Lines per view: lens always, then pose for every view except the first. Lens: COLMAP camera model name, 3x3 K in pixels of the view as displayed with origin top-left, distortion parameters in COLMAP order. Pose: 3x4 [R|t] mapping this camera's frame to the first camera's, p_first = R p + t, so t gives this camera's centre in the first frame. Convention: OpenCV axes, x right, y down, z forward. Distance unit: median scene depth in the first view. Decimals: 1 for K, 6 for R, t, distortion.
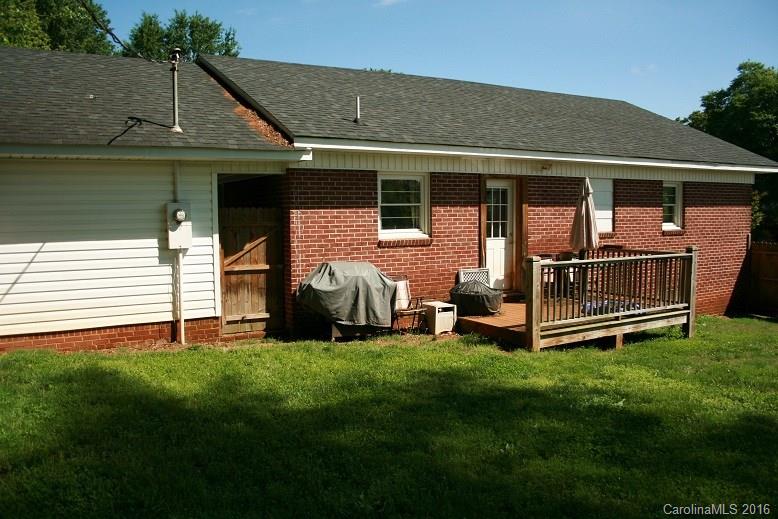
lens RADIAL K [[651.9, 0, 389.0], [0, 651.9, 259.5], [0, 0, 1]] dist [-0.149651, 0.127340]
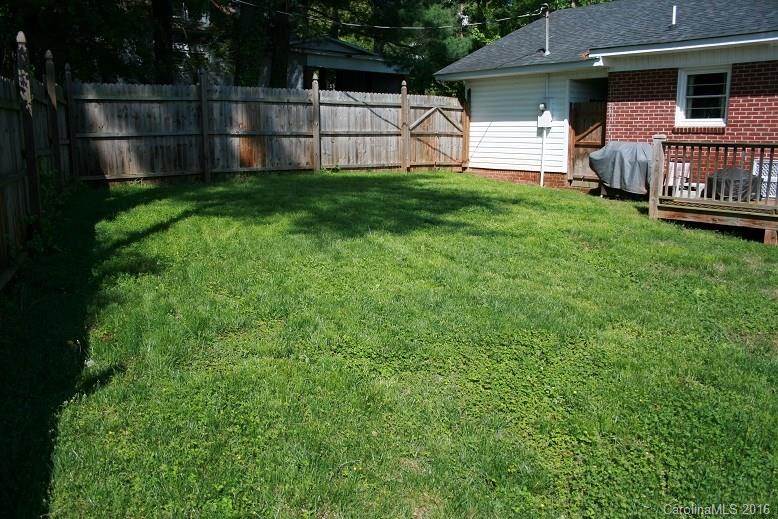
lens RADIAL K [[651.9, 0, 389.0], [0, 651.9, 259.5], [0, 0, 1]] dist [-0.149651, 0.127340]
pose [[0.122824, 0.192446, -0.973591, 1.187506], [-0.081501, 0.979661, 0.183364, 0.041387], [0.989076, 0.056828, 0.136010, 0.367884]]
